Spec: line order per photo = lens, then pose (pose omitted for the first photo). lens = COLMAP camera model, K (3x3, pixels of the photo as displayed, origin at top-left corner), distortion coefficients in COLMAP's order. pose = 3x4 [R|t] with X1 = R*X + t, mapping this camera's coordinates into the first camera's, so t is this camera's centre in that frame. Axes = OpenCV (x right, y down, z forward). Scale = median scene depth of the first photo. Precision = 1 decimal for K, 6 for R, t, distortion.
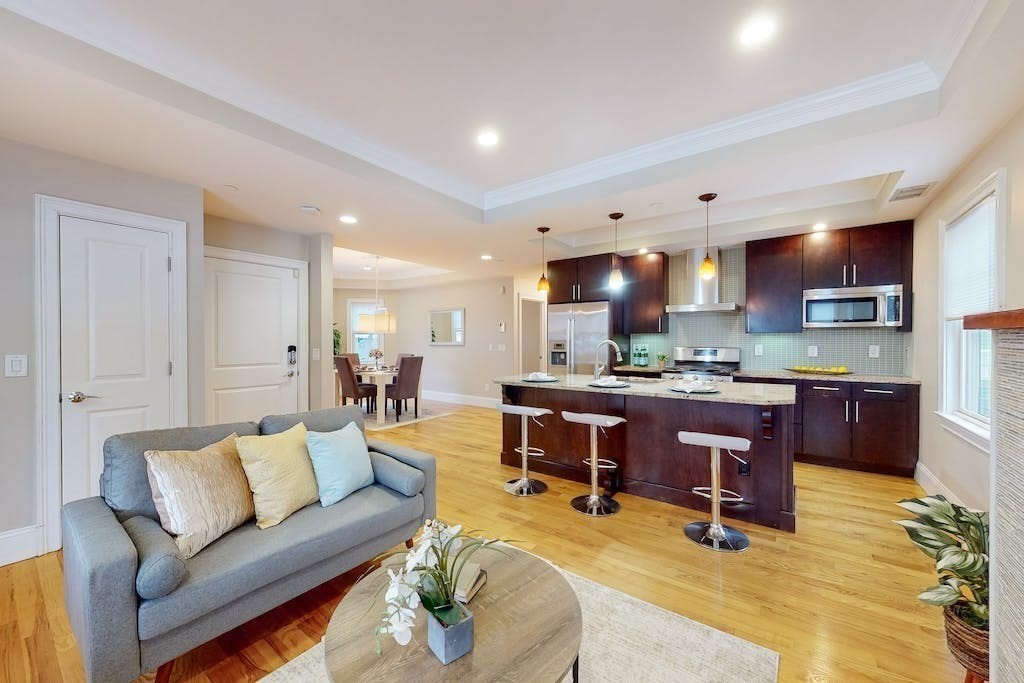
lens RADIAL K [[393.6, 0, 489.5], [0, 393.6, 341.9], [0, 0, 1]] dist [0.000166, -0.000288]
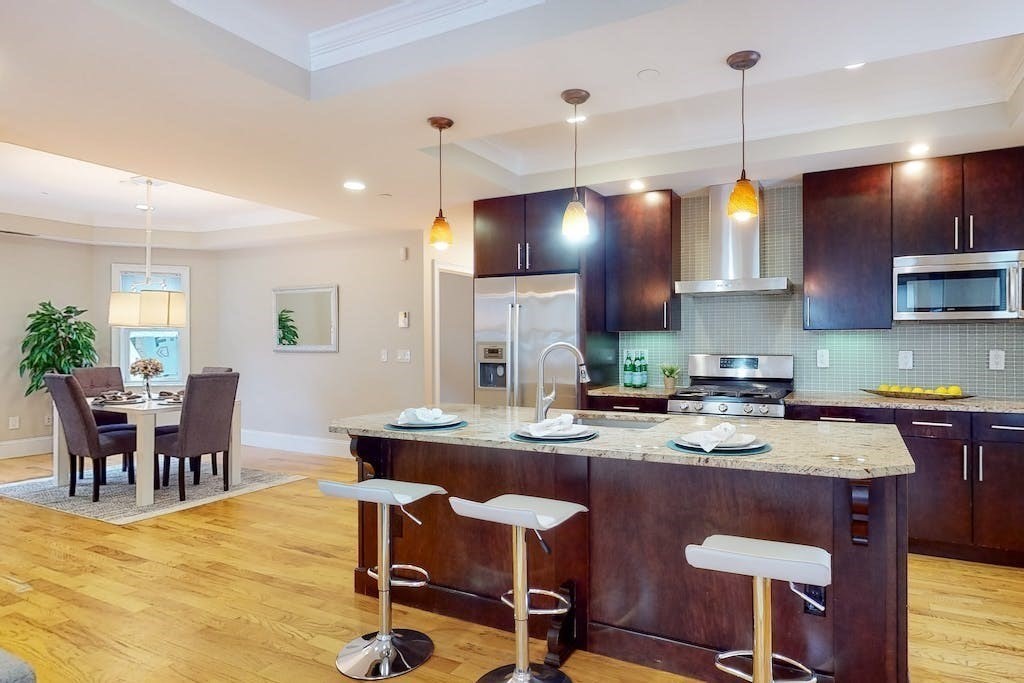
lens RADIAL K [[610.0, 0, 517.0], [0, 610.0, 339.4], [0, 0, 1]] dist [-0.005130, 0.003007]
pose [[0.988200, 0.000215, 0.153168, 0.101819], [0.001108, 0.999963, -0.008550, -0.000307], [-0.153164, 0.008618, 0.988163, 0.189555]]
